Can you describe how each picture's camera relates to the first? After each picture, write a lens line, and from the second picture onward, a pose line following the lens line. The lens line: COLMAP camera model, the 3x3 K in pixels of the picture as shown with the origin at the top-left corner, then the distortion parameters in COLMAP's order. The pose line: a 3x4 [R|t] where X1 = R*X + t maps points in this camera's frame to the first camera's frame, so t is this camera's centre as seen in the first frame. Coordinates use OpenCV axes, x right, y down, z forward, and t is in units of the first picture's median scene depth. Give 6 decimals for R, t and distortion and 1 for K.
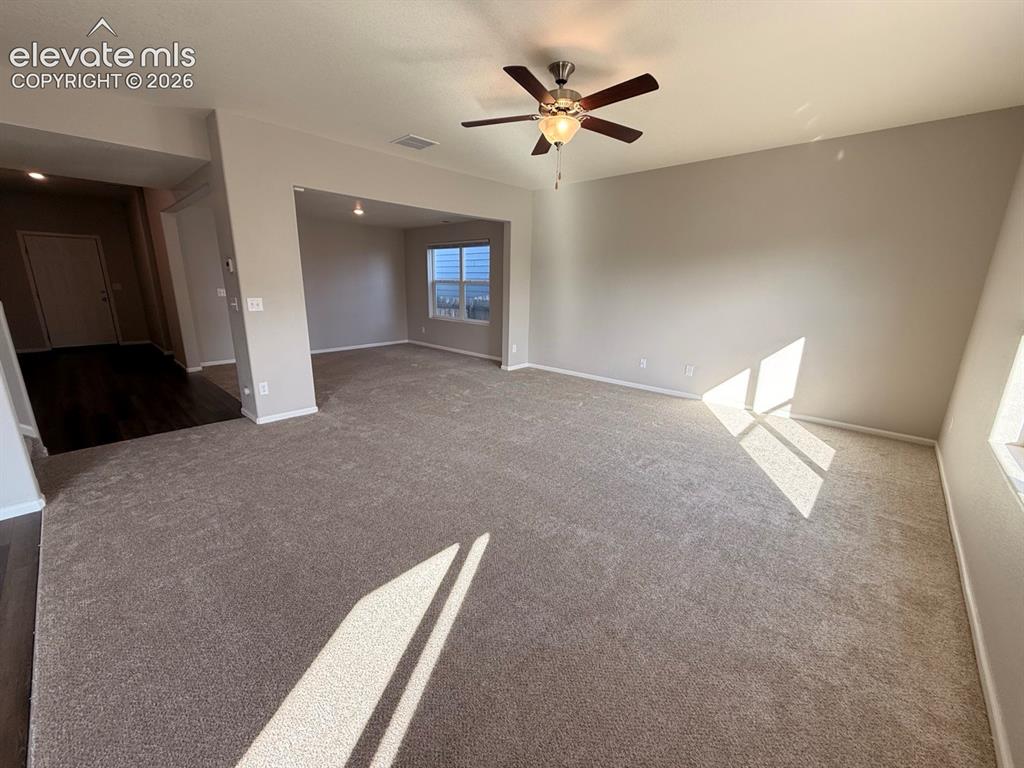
lens RADIAL K [[408.6, 0, 507.9], [0, 408.6, 383.3], [0, 0, 1]] dist [0.000238, 0.000036]
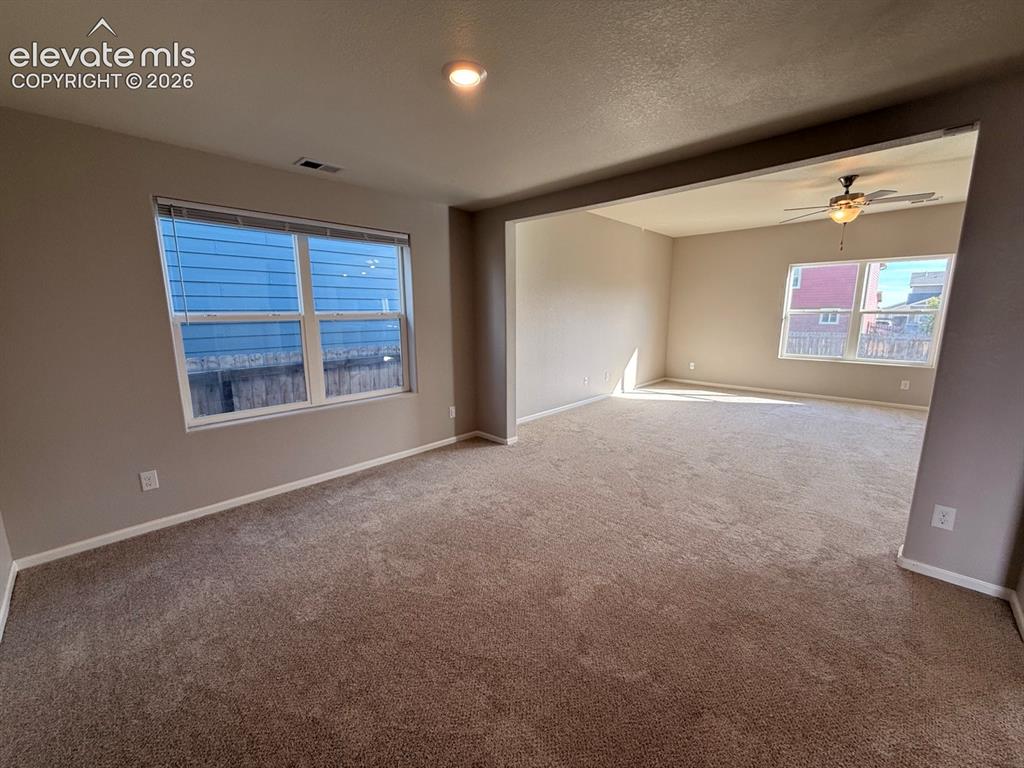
lens RADIAL K [[408.6, 0, 507.9], [0, 408.6, 383.3], [0, 0, 1]] dist [0.000238, 0.000036]
pose [[0.016121, -0.188170, 0.982004, -0.988259], [0.249609, 0.951793, 0.178284, -0.381768], [-0.968213, 0.242243, 0.062313, 1.464061]]
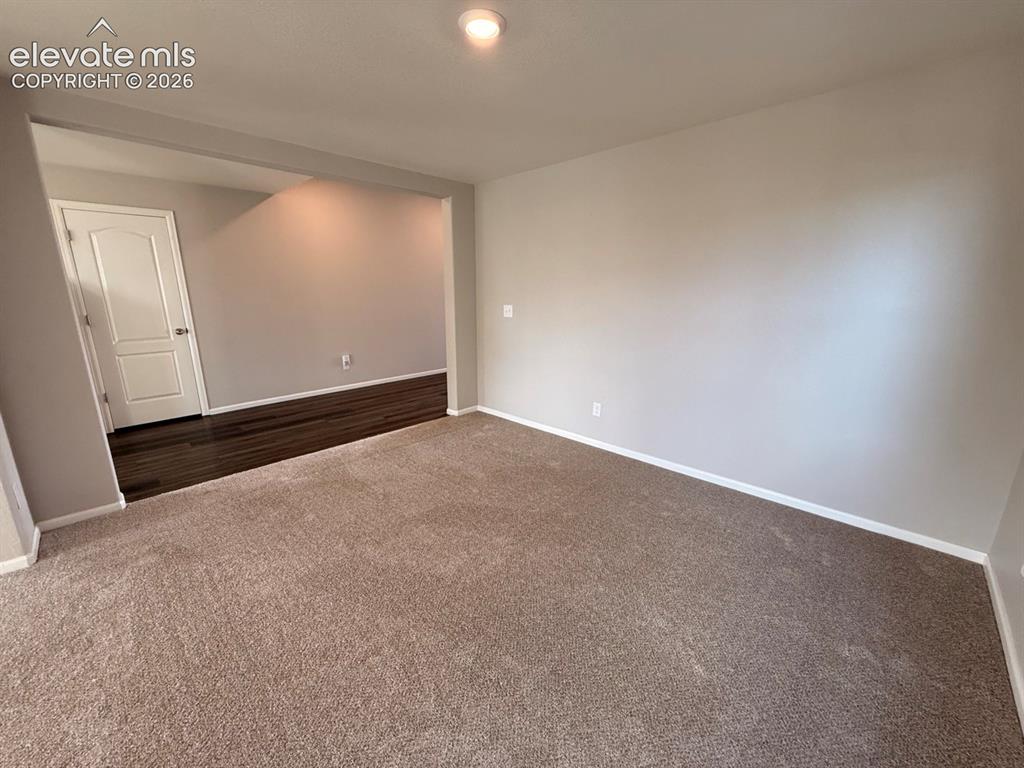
lens RADIAL K [[412.5, 0, 508.9], [0, 412.5, 376.1], [0, 0, 1]] dist [0.003699, 0.000608]
pose [[-0.018243, 0.198268, -0.979978, -0.078012], [-0.243635, 0.949715, 0.196681, -0.386681], [0.969695, 0.242345, 0.030980, 1.549555]]
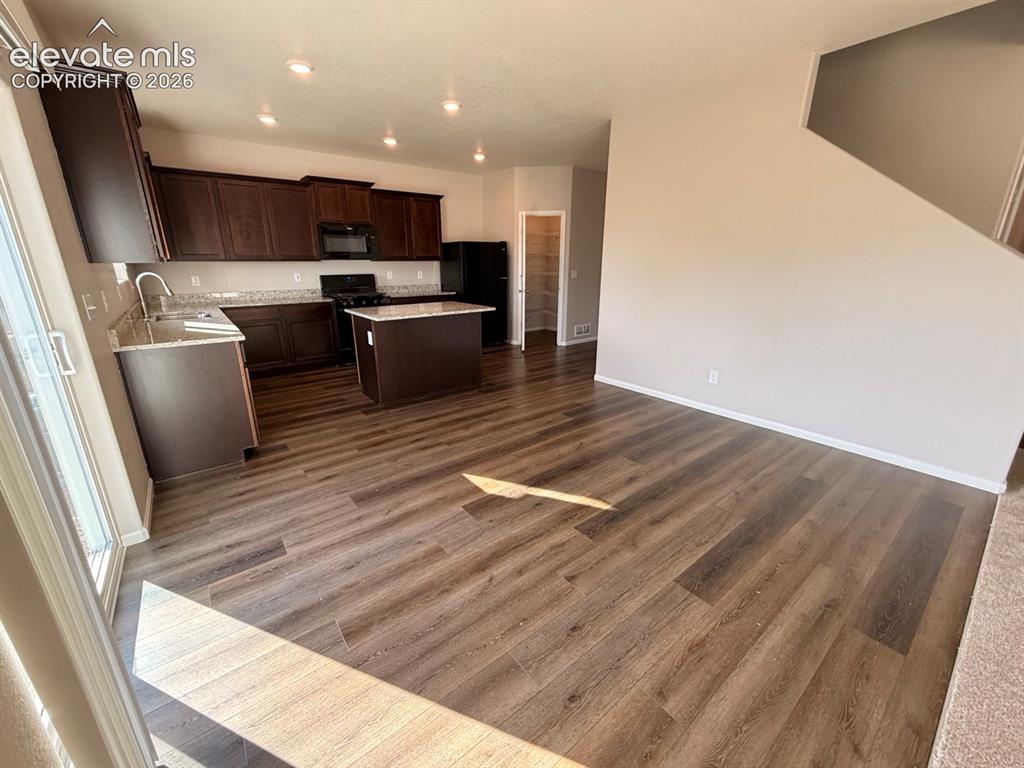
lens RADIAL K [[408.6, 0, 507.9], [0, 408.6, 383.3], [0, 0, 1]] dist [0.000238, 0.000036]
pose [[-0.156252, 0.271441, -0.949687, -0.045505], [-0.241213, 0.921898, 0.303185, 0.026519], [0.957811, 0.276450, -0.078573, -0.078939]]
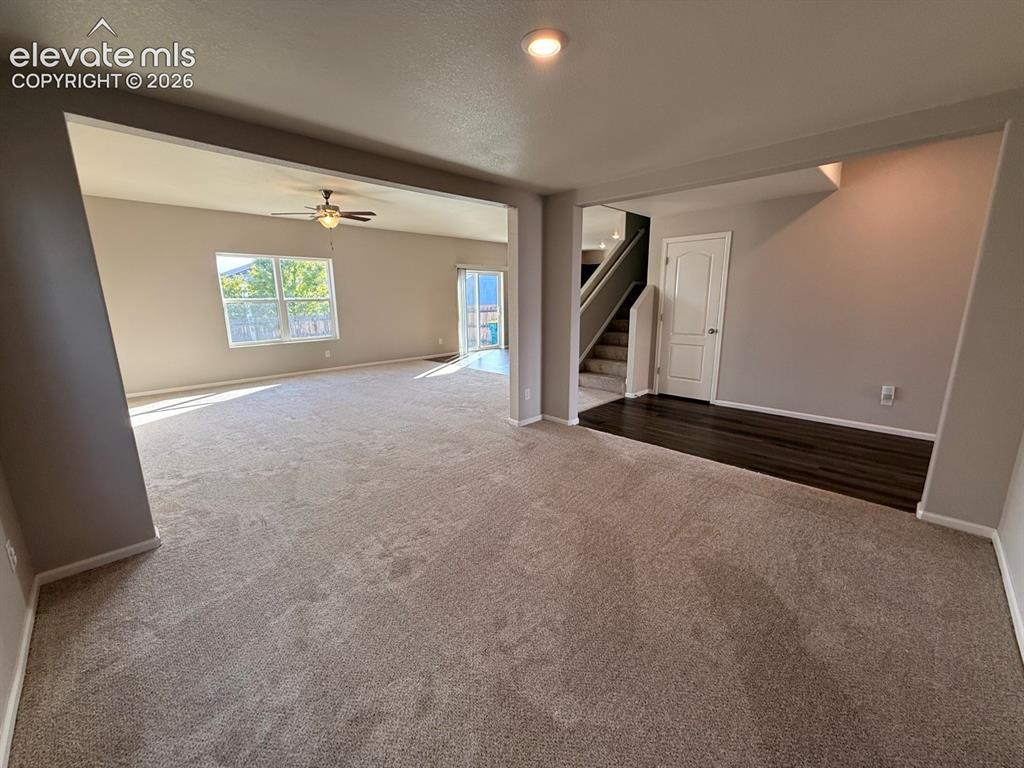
lens RADIAL K [[408.6, 0, 507.9], [0, 408.6, 383.3], [0, 0, 1]] dist [0.000238, 0.000036]
pose [[-0.999426, -0.010850, 0.032104, -0.509064], [0.004491, 0.896595, 0.442829, -0.497397], [-0.033589, 0.442718, -0.896031, 1.951907]]
